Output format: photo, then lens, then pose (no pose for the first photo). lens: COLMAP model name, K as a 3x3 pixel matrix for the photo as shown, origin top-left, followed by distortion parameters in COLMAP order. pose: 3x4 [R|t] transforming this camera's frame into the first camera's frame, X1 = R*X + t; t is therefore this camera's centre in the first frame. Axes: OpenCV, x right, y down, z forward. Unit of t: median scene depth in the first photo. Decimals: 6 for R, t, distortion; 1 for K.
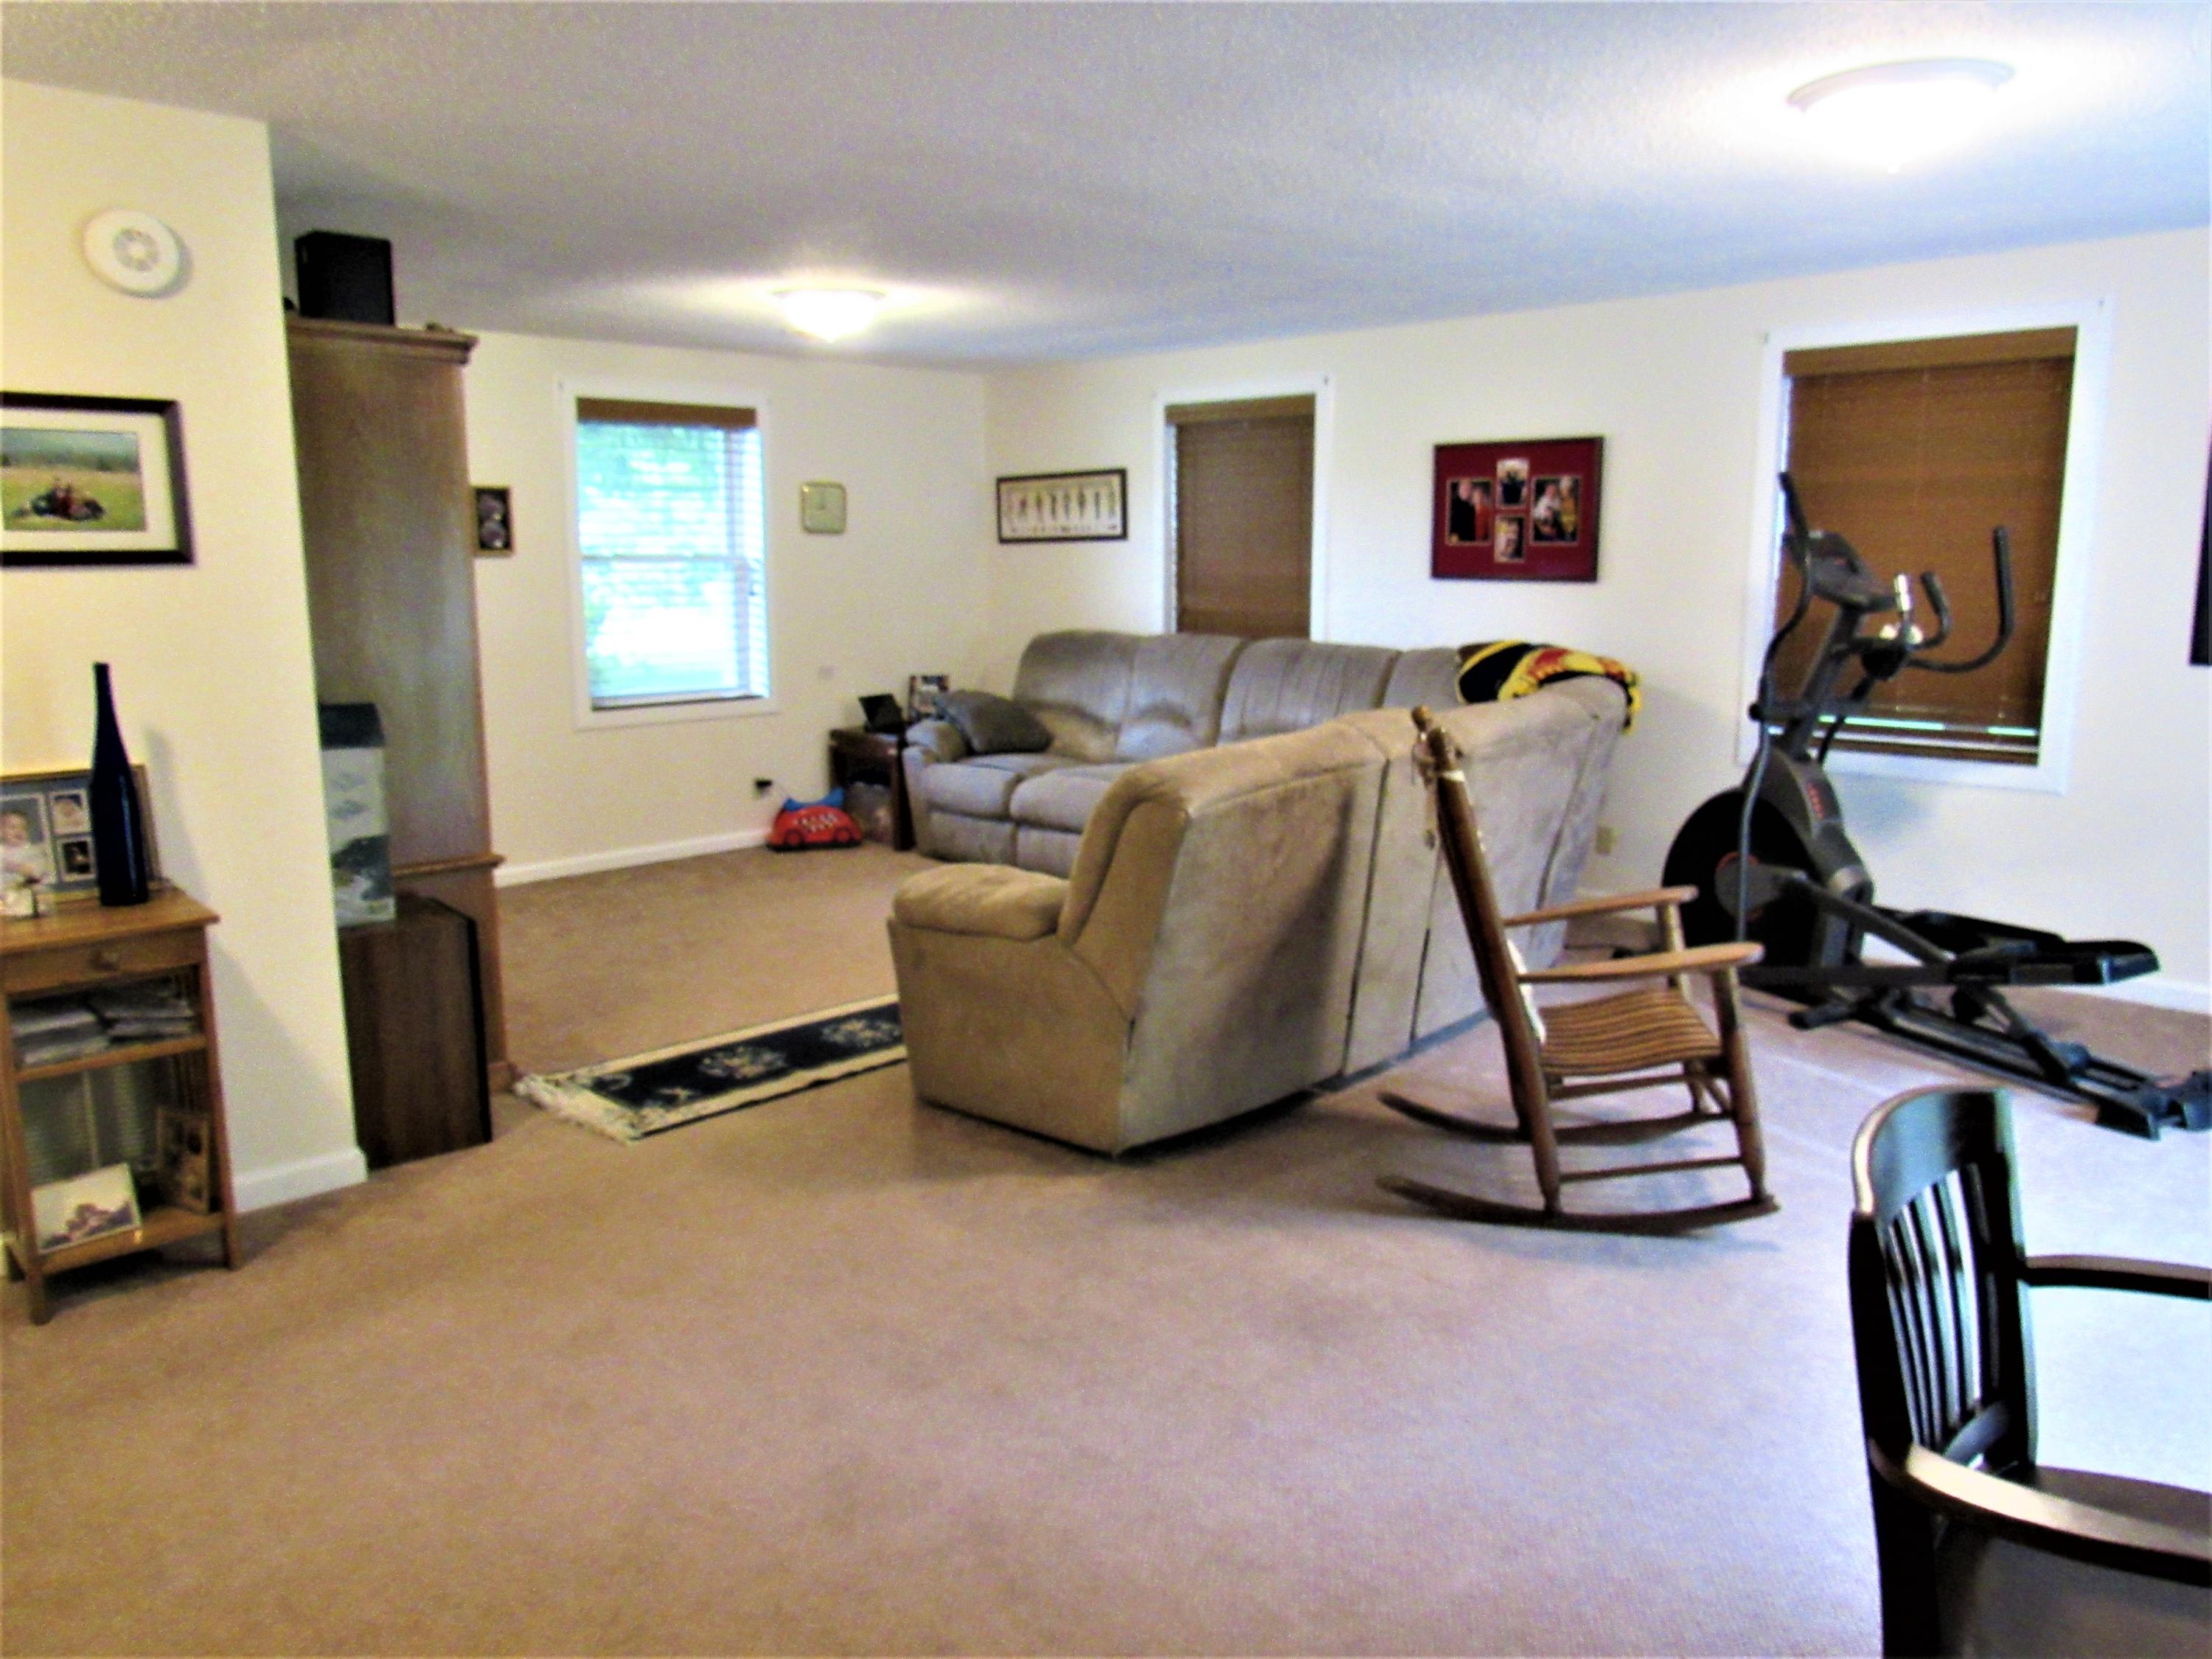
lens RADIAL K [[1567.0, 0, 1106.0], [0, 1567.0, 829.5], [0, 0, 1]] dist [-0.036315, 0.011273]
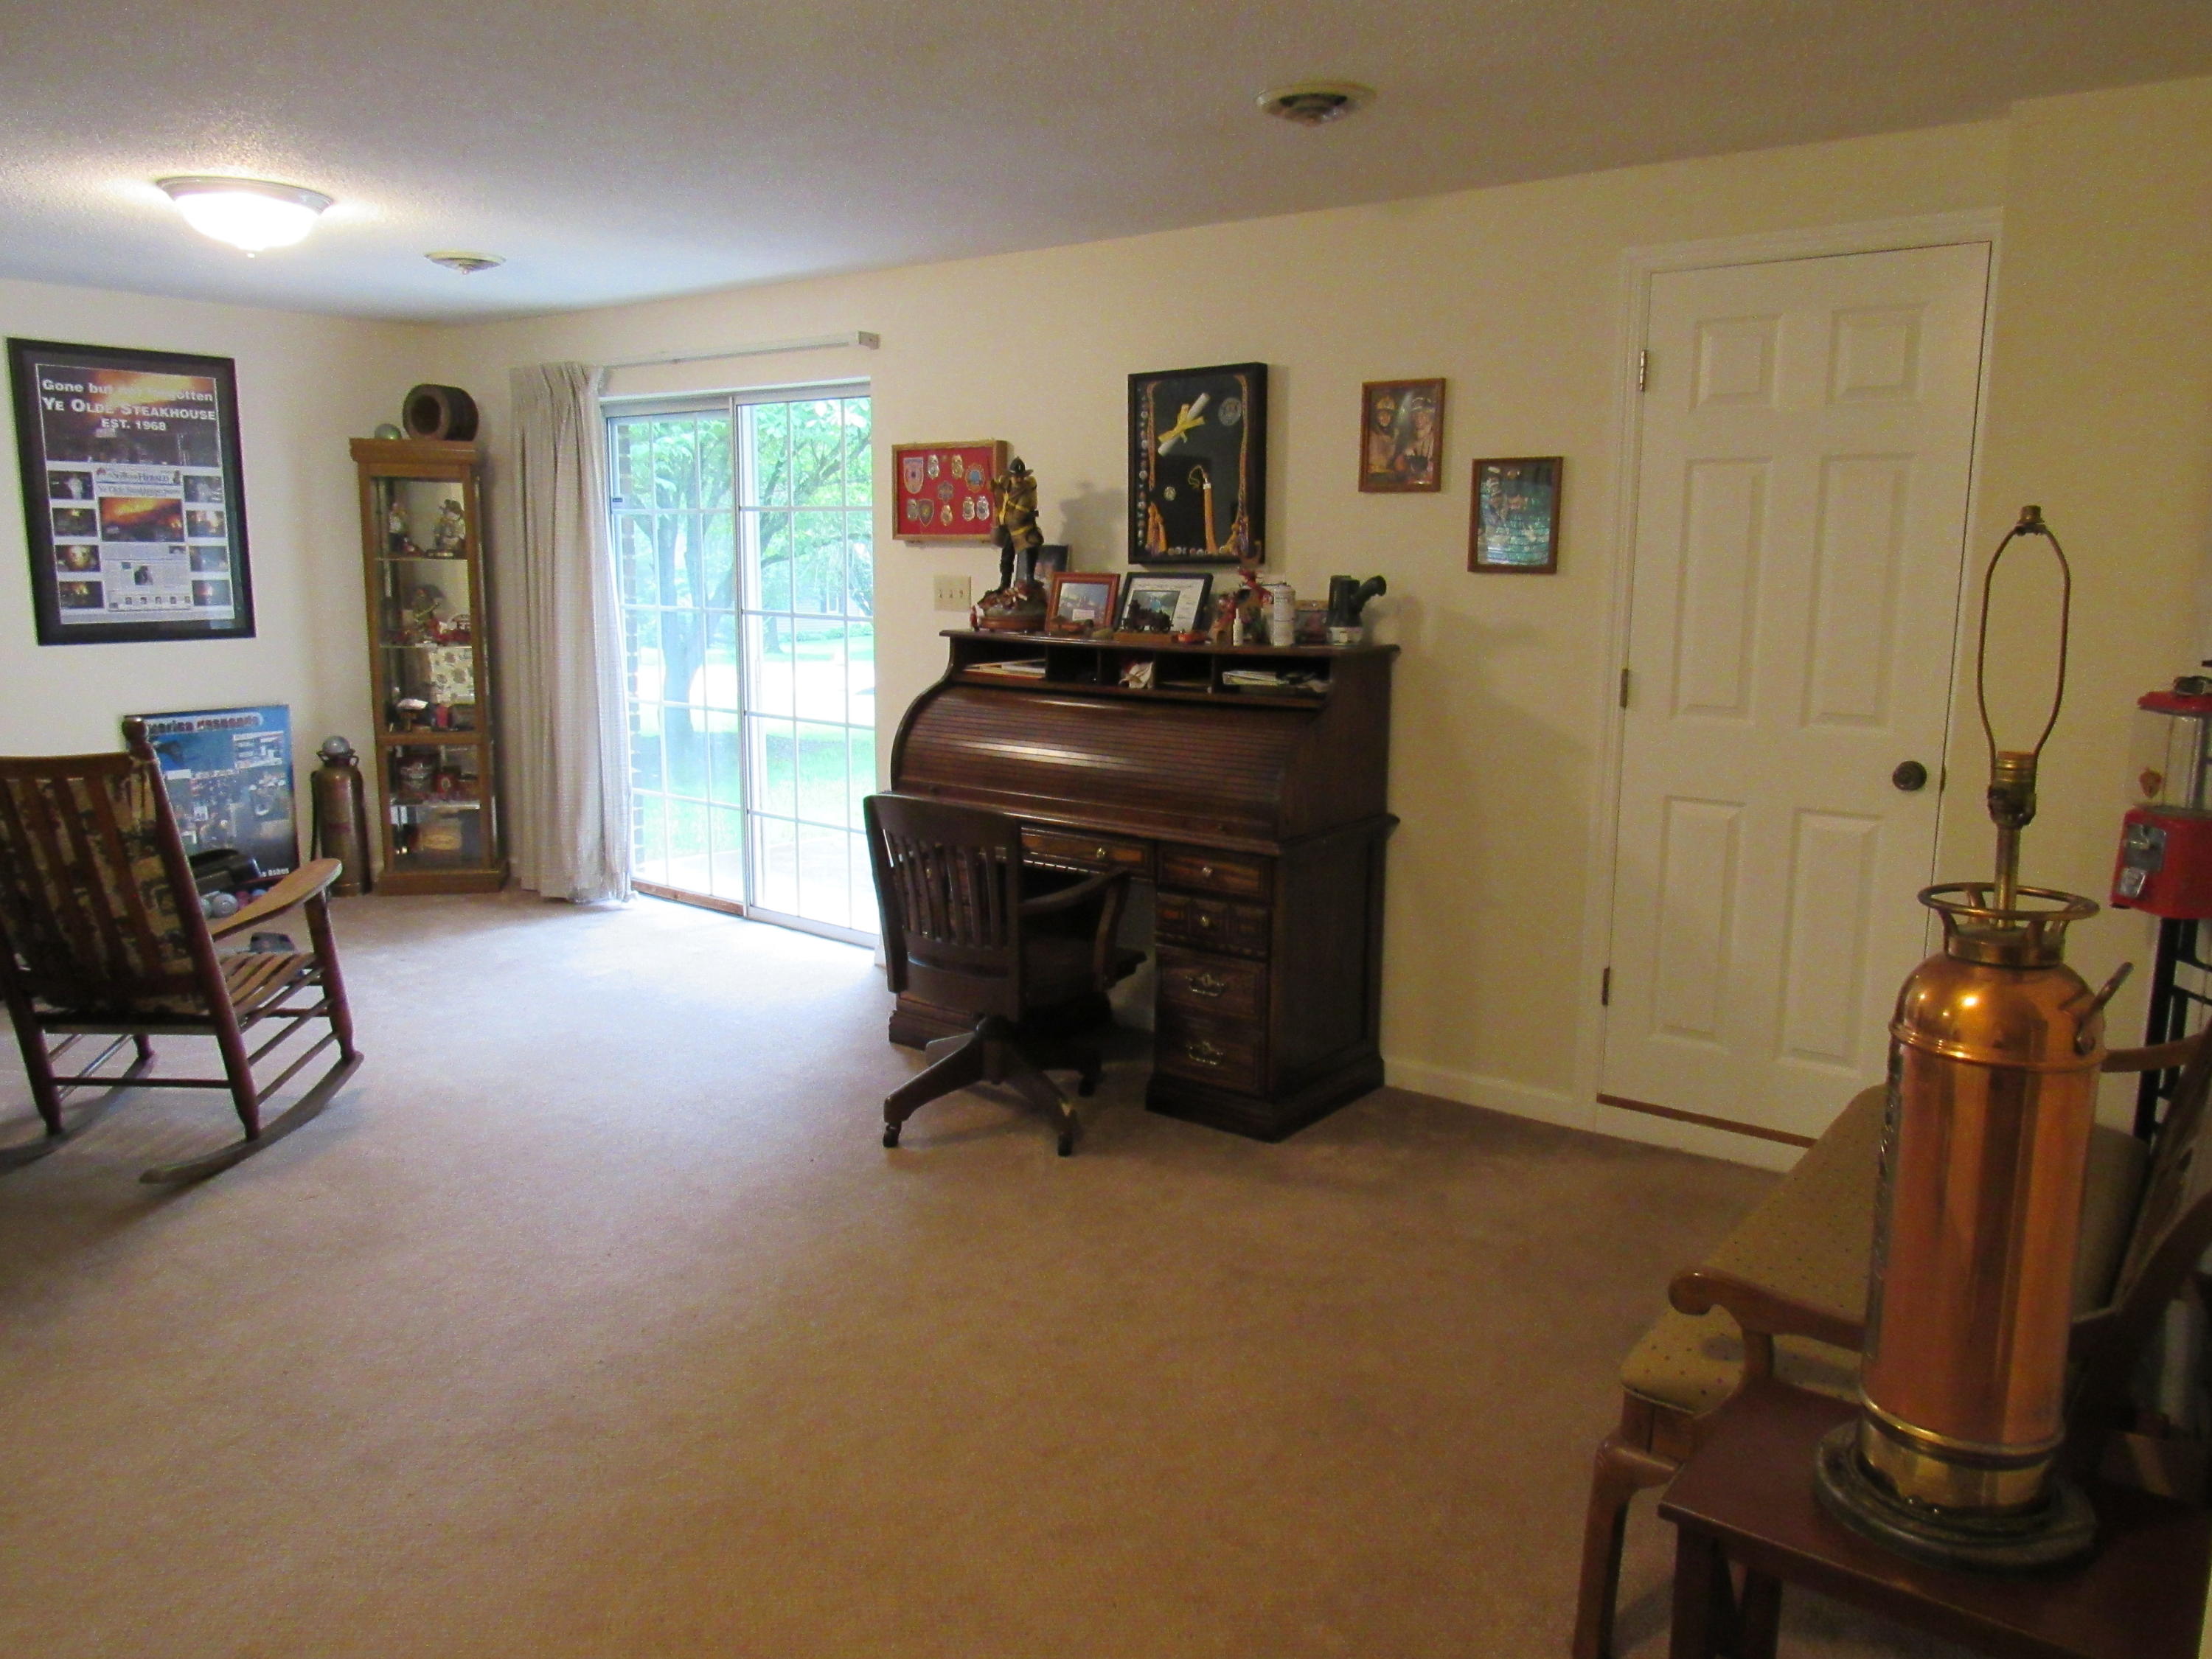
lens RADIAL K [[1596.1, 0, 1106.0], [0, 1596.1, 829.5], [0, 0, 1]] dist [-0.028028, 0.012864]
pose [[-0.125649, -0.164149, 0.978400, -0.481757], [0.163093, 0.969381, 0.183580, -0.043563], [-0.978577, 0.182637, -0.095031, 0.256919]]
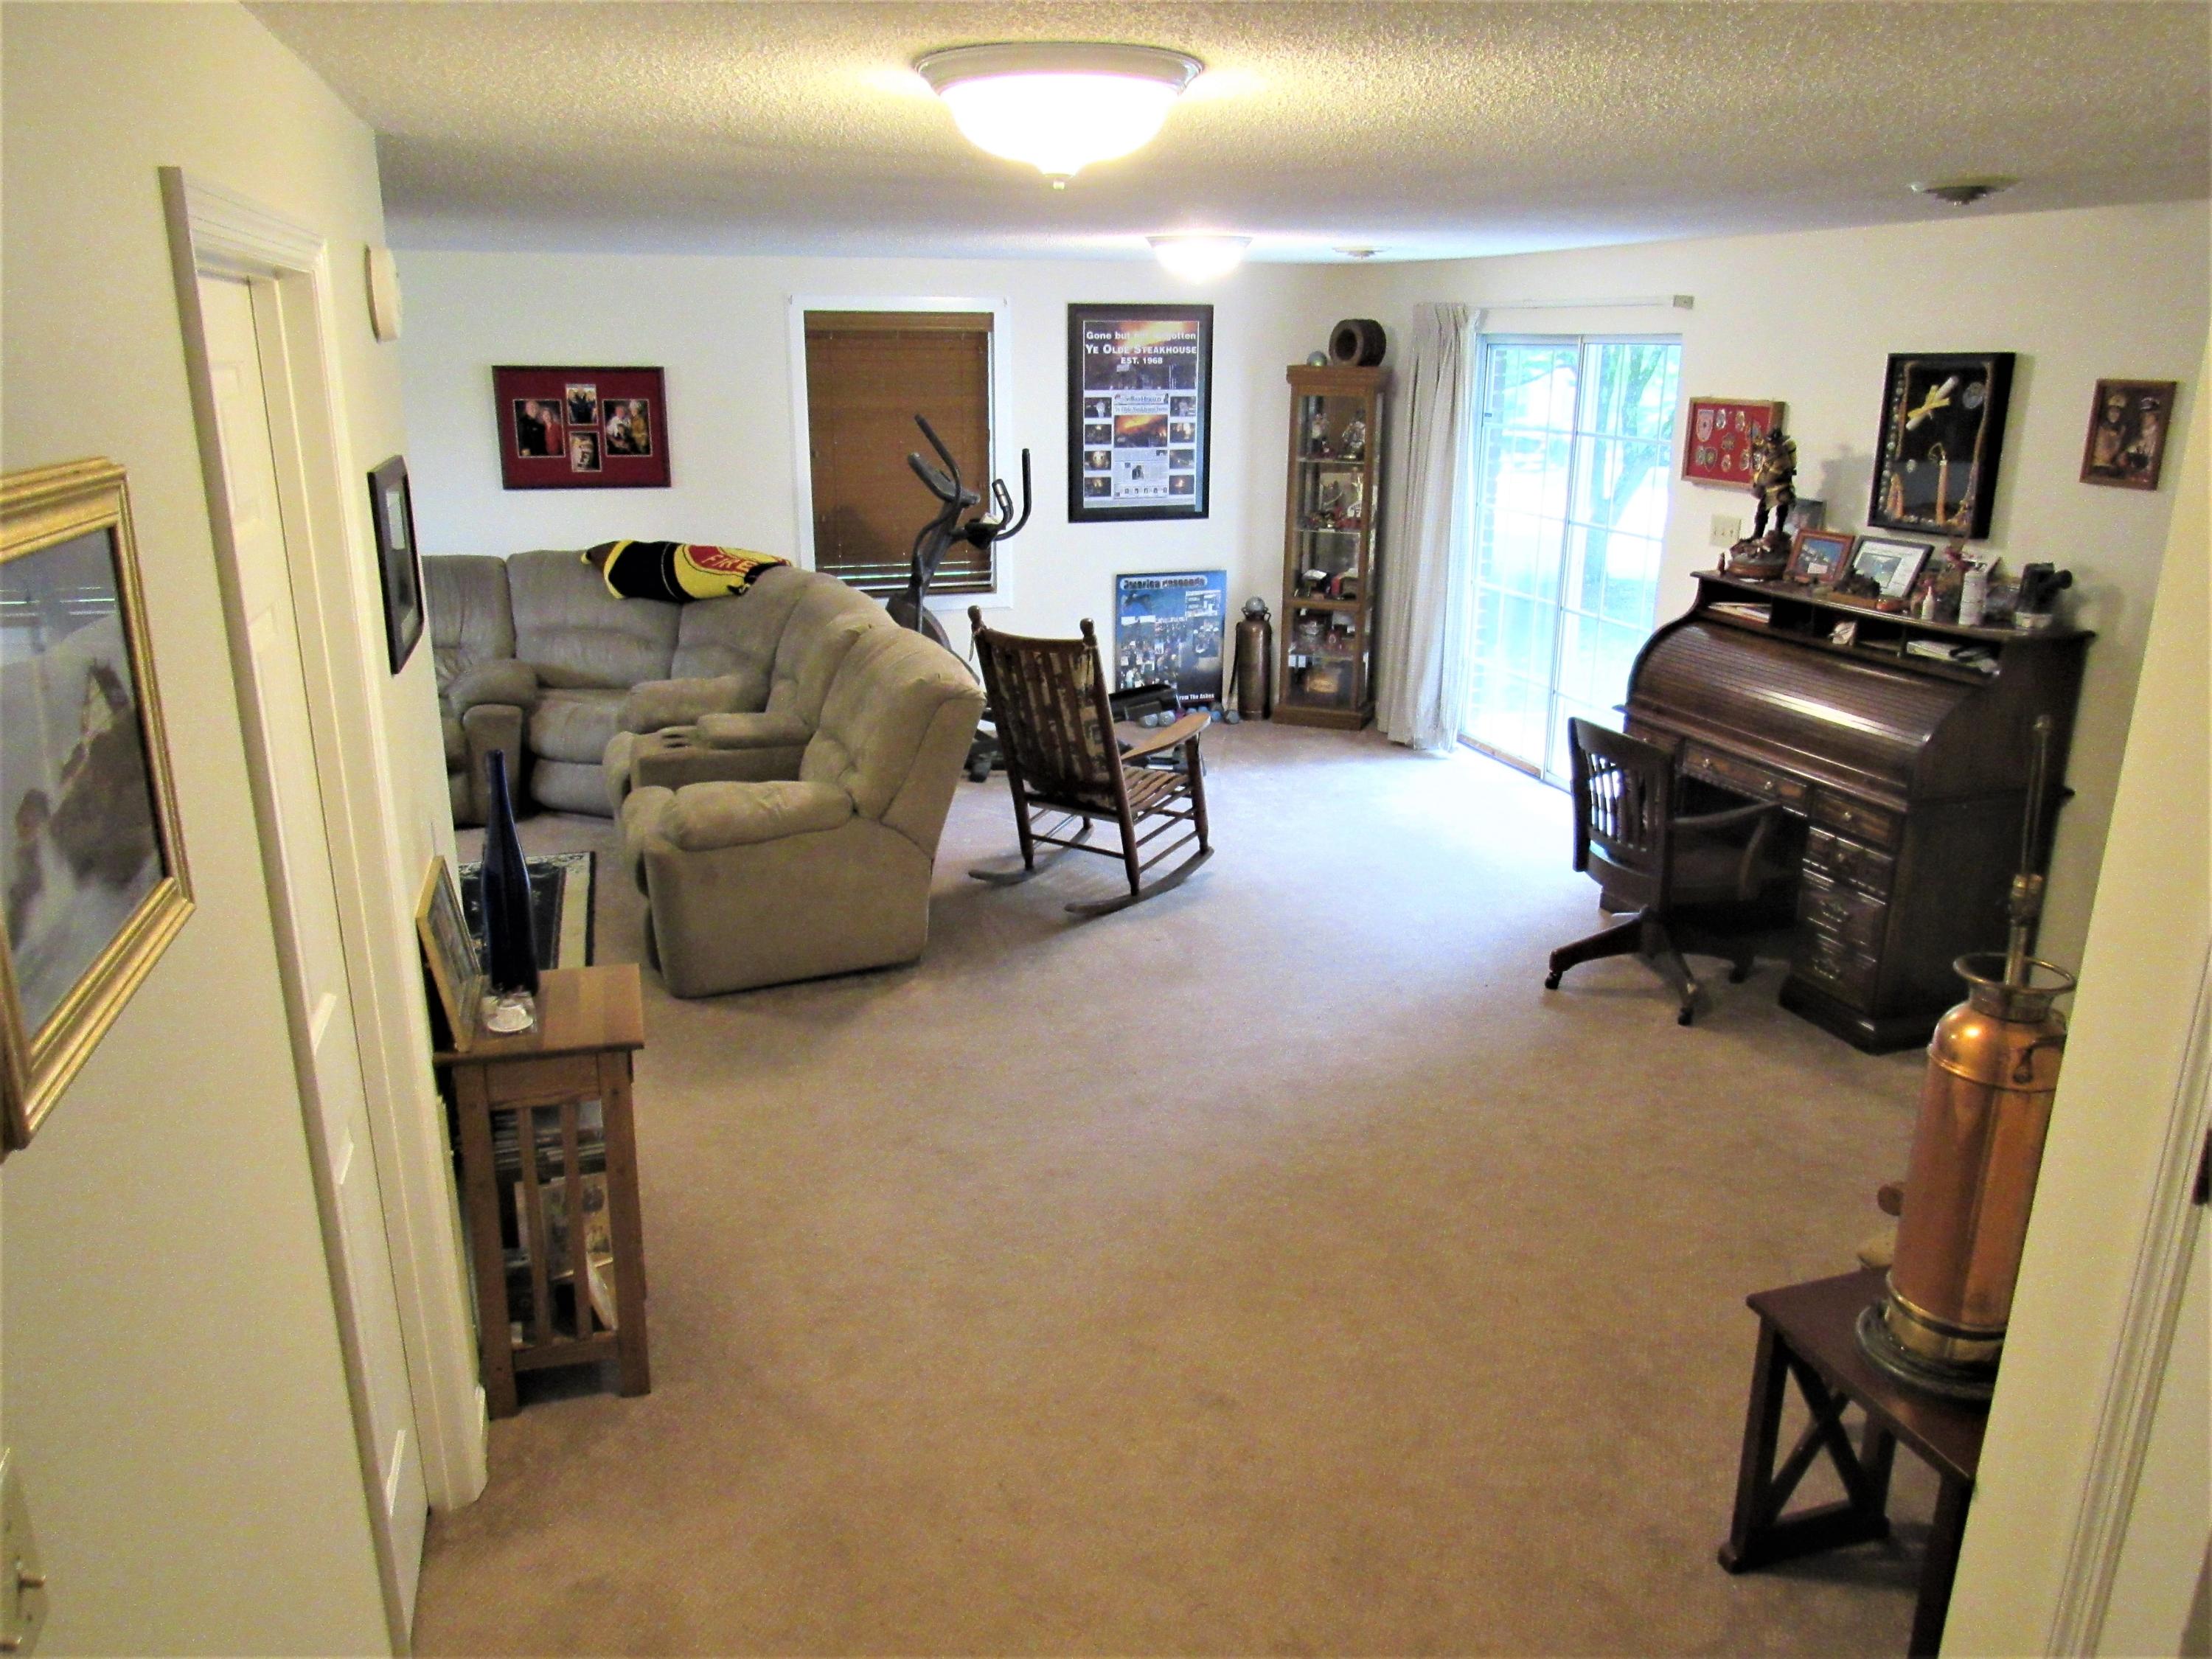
lens RADIAL K [[1567.0, 0, 1106.0], [0, 1567.0, 829.5], [0, 0, 1]] dist [-0.036315, 0.011273]
pose [[0.456556, -0.251244, 0.853483, -0.647582], [0.146869, 0.967421, 0.206219, -0.099372], [-0.877489, 0.031199, 0.478582, 0.113339]]
